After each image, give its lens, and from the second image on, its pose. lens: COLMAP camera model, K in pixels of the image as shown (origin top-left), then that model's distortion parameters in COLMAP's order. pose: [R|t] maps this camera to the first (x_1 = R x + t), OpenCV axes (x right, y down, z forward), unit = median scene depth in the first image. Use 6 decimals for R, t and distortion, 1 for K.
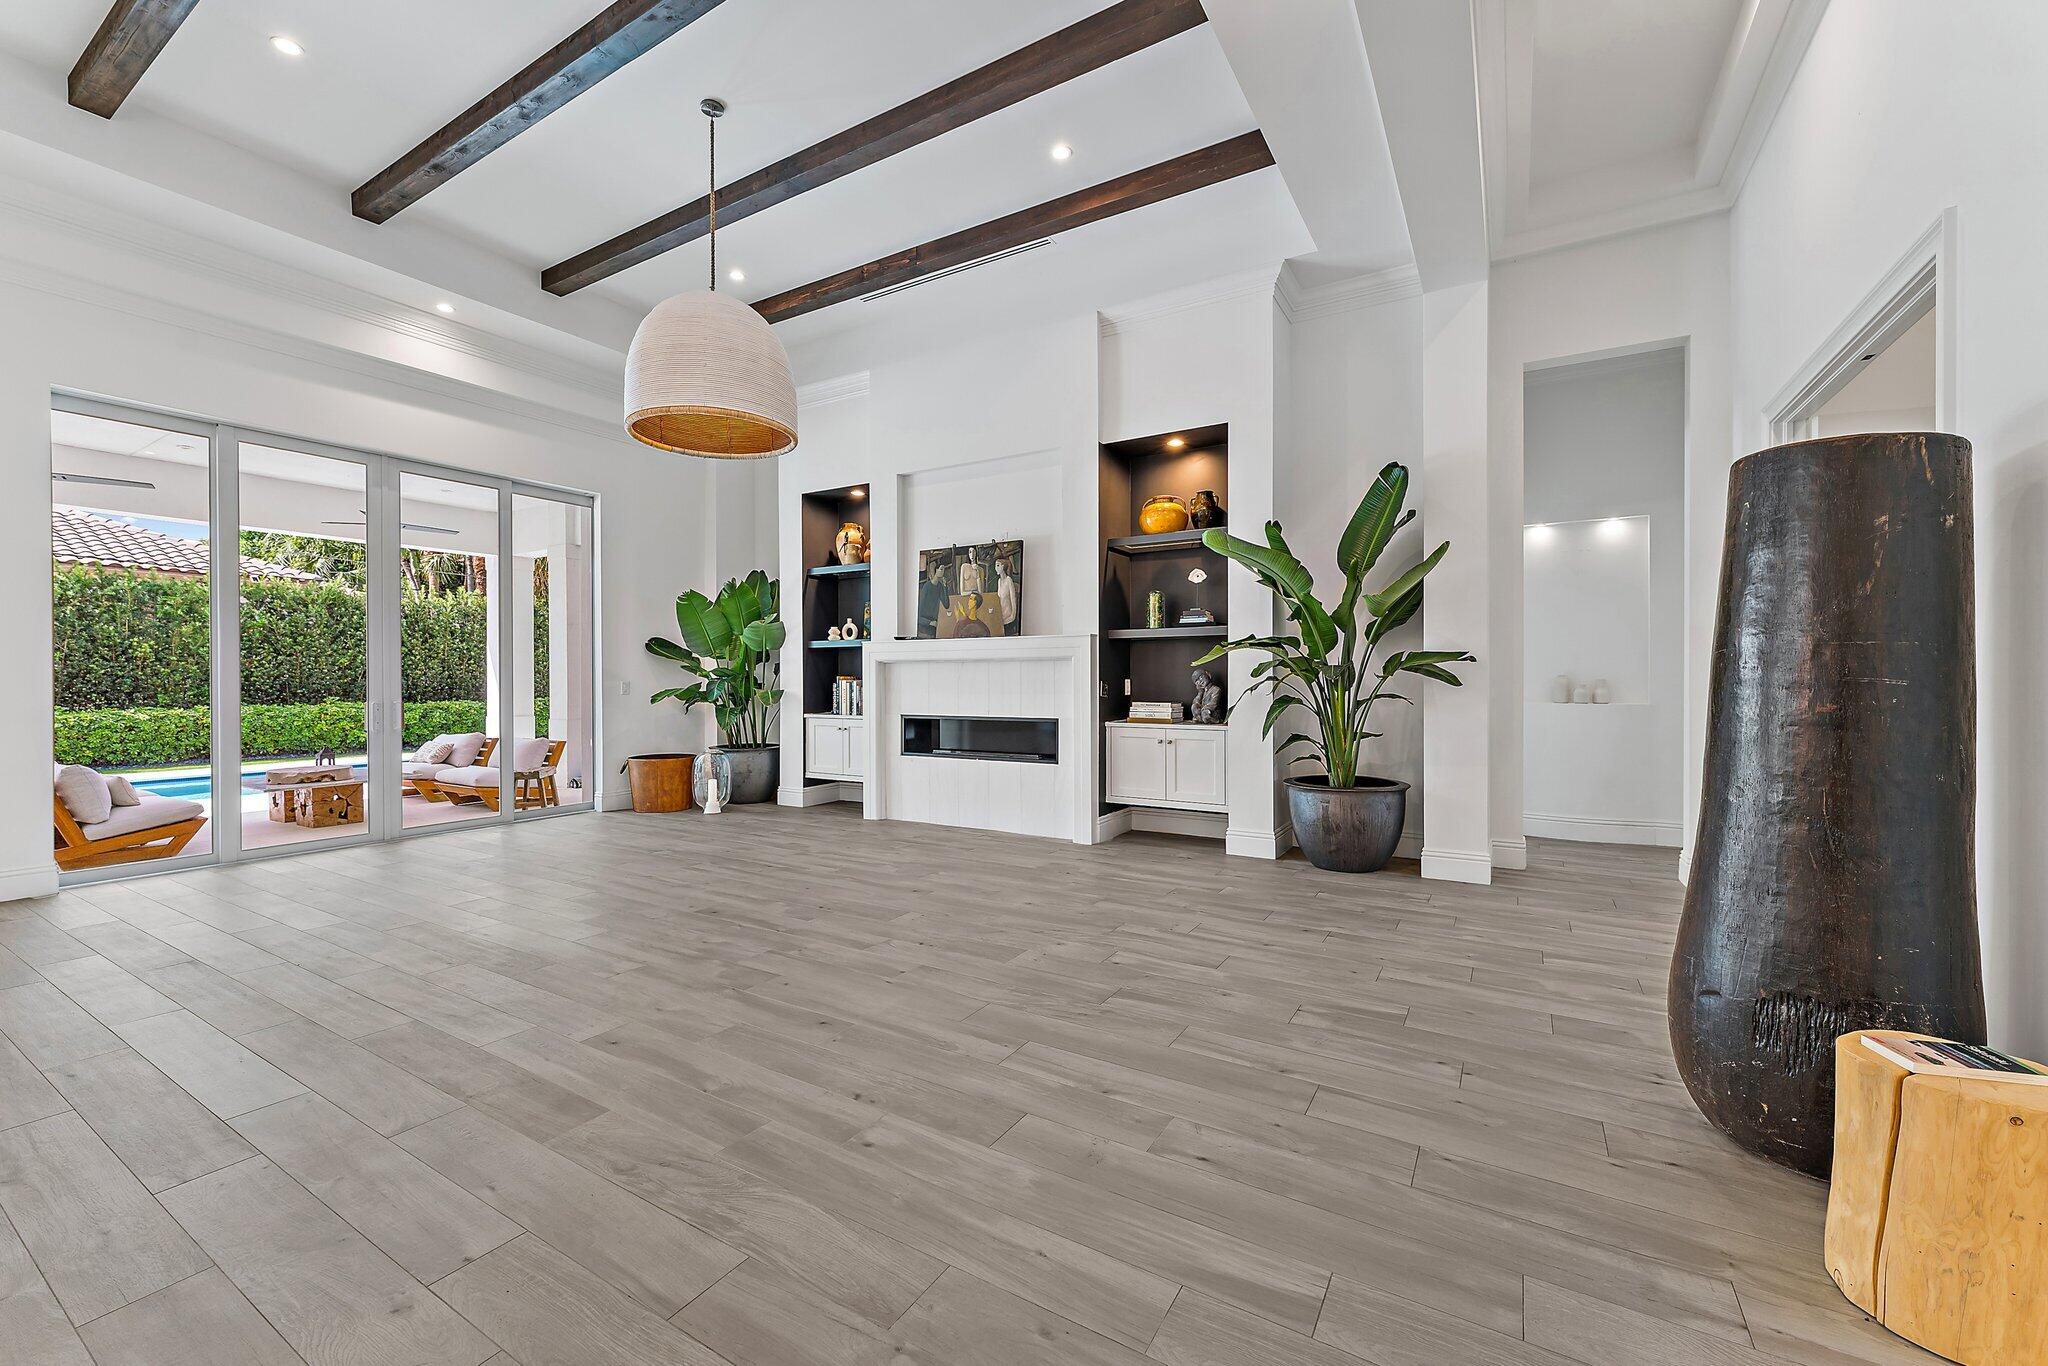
lens RADIAL K [[820.9, 0, 1011.9], [0, 820.9, 680.8], [0, 0, 1]] dist [0.001643, 0.000708]
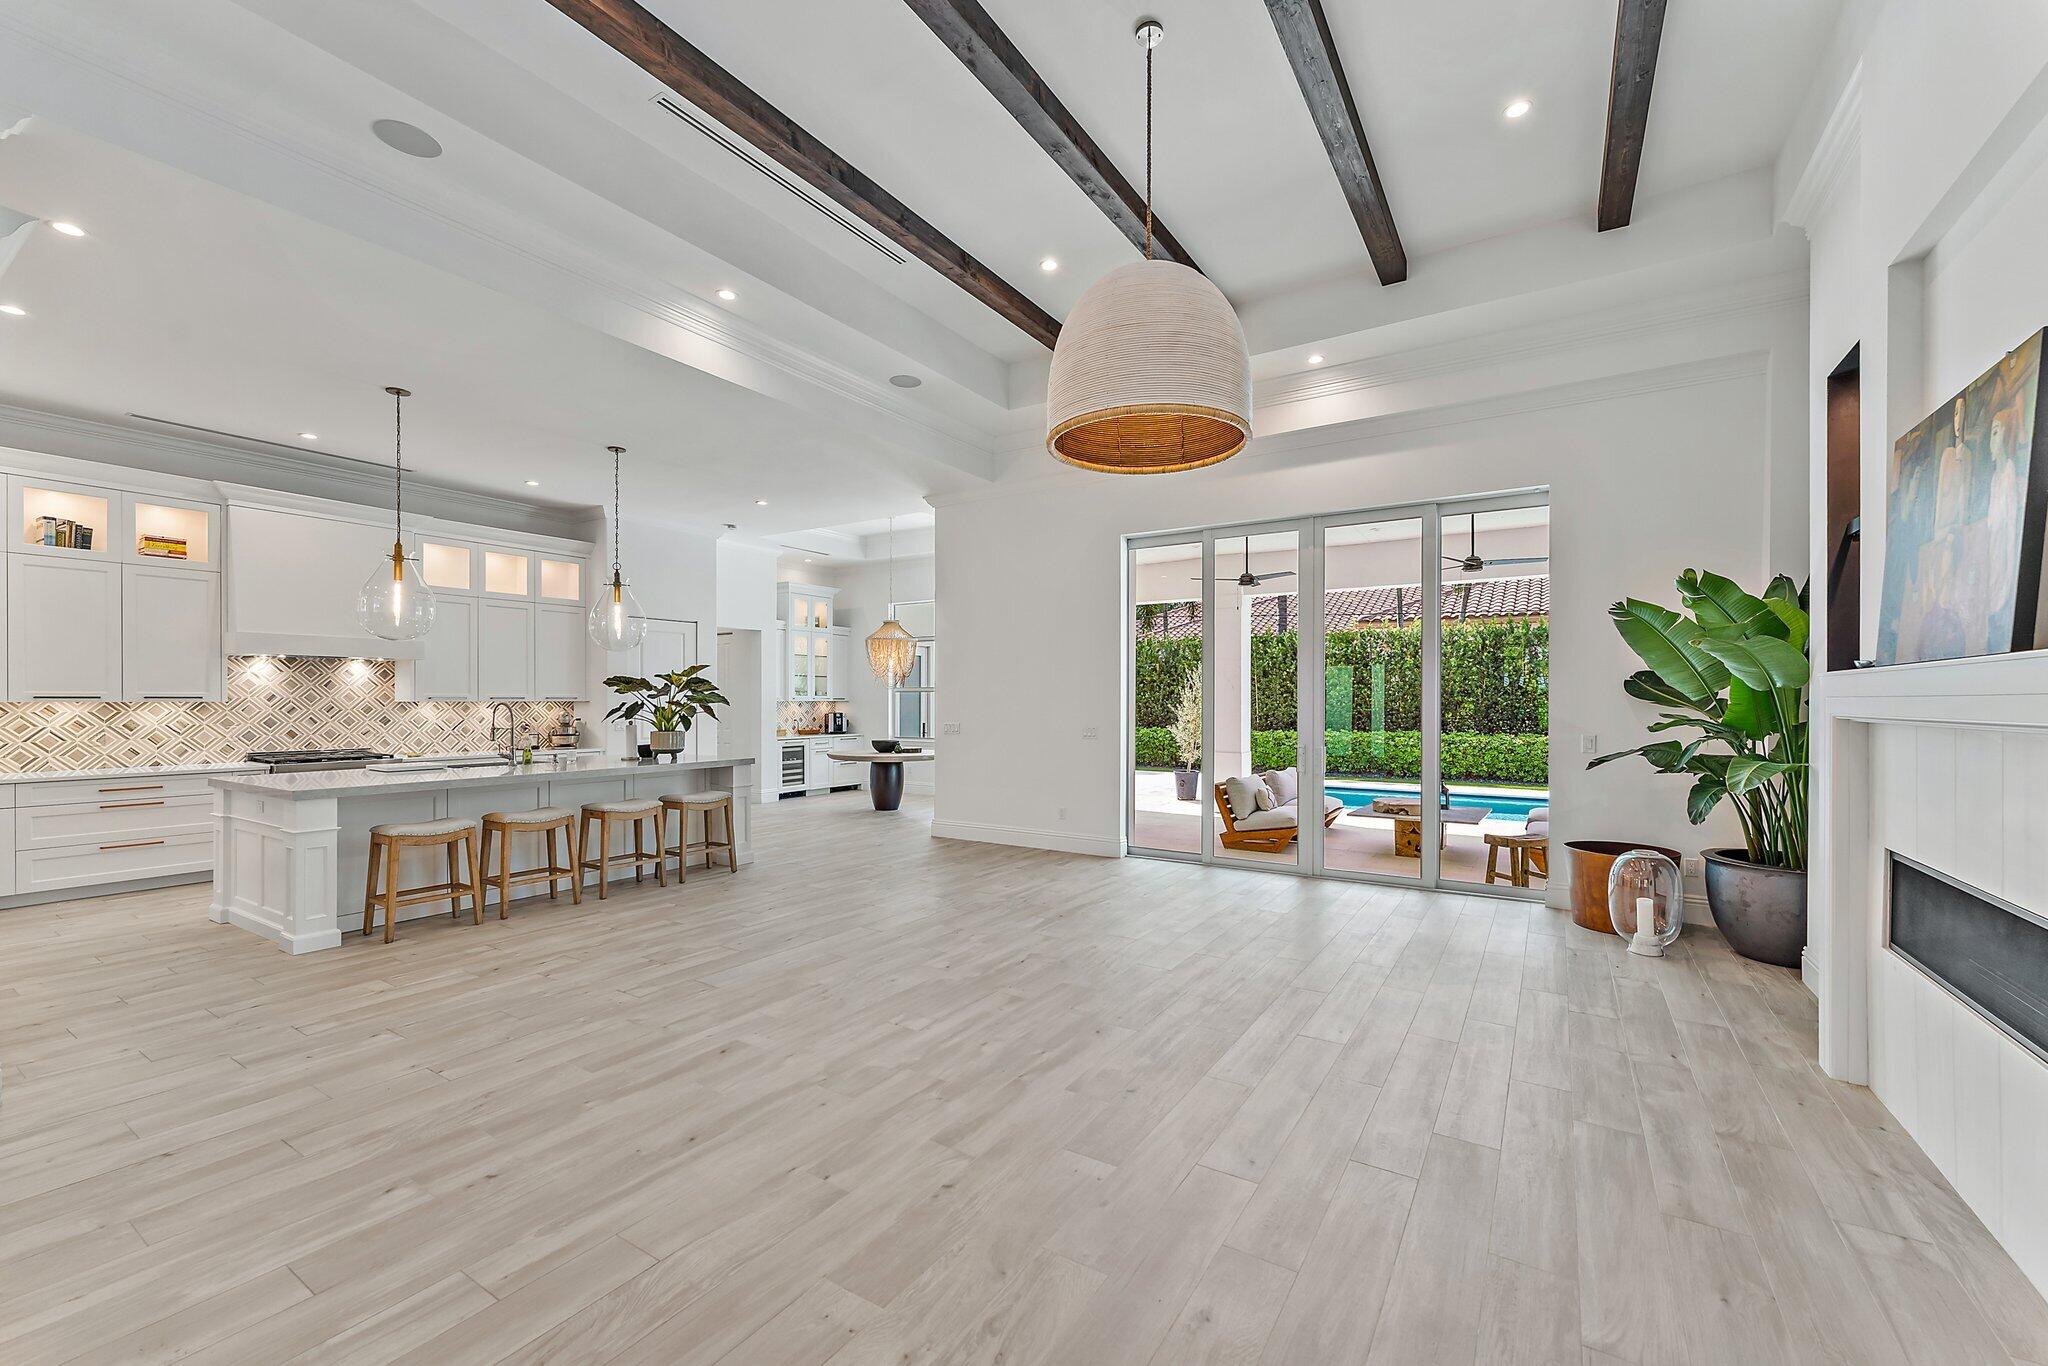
lens RADIAL K [[820.9, 0, 1019.0], [0, 820.9, 702.5], [0, 0, 1]] dist [0.001643, 0.000708]
pose [[-0.014002, 0.005548, -0.999887, 0.308946], [-0.004710, 0.999973, 0.005615, -0.035469], [0.999891, 0.004788, -0.013976, 0.624119]]
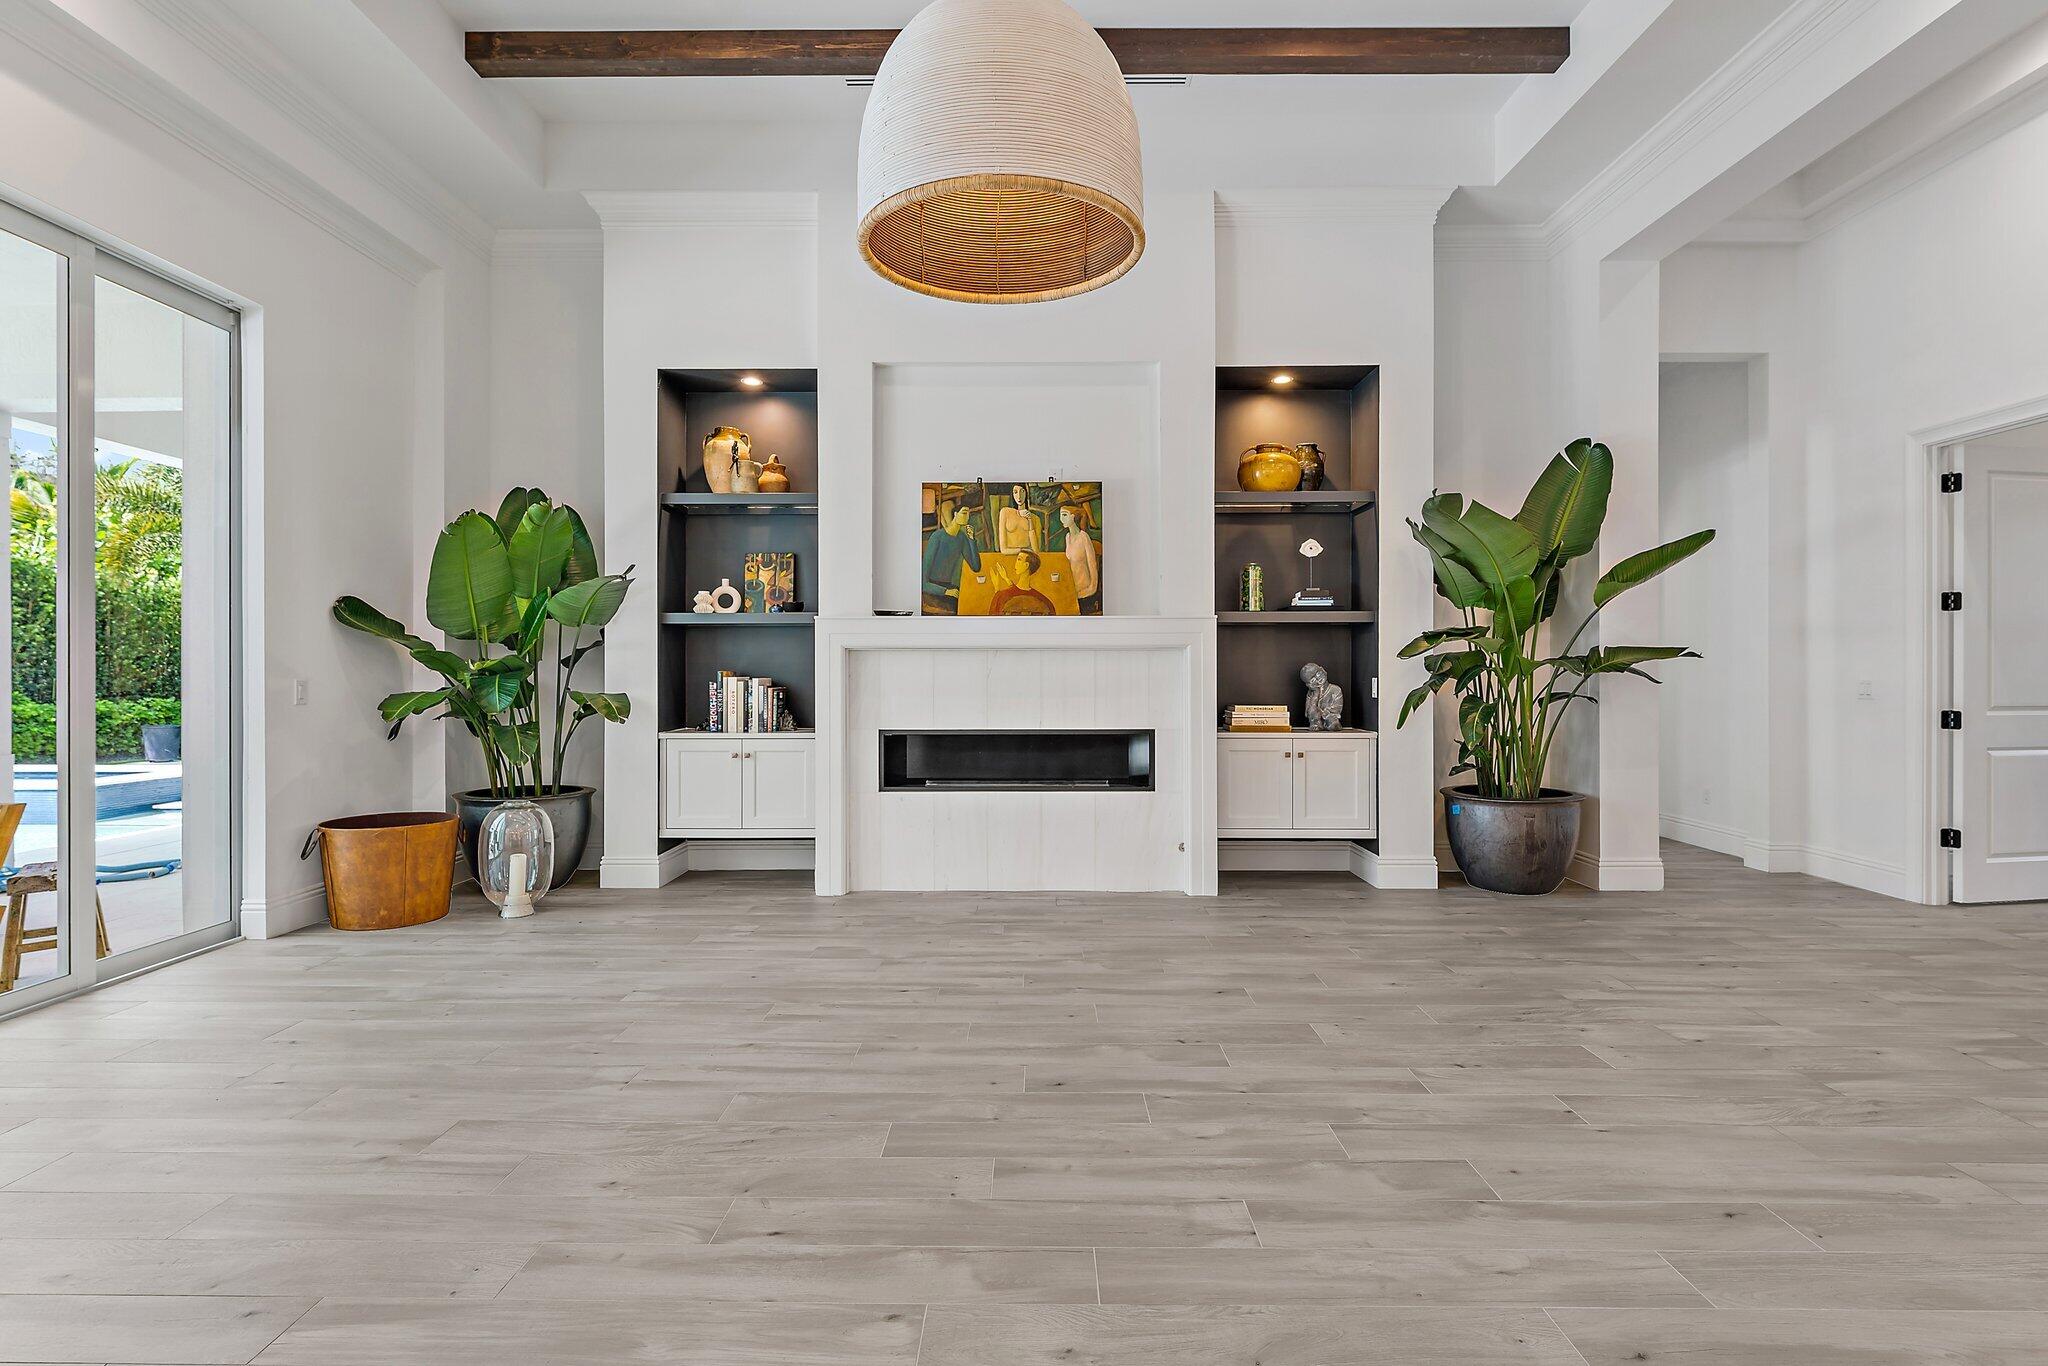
lens RADIAL K [[1014.9, 0, 1003.0], [0, 1014.9, 673.9], [0, 0, 1]] dist [-0.002218, 0.001506]
pose [[0.859507, 0.001207, 0.511123, -0.507960], [0.000146, 0.999997, -0.002606, -0.001145], [-0.511125, 0.002314, 0.859503, 0.276686]]
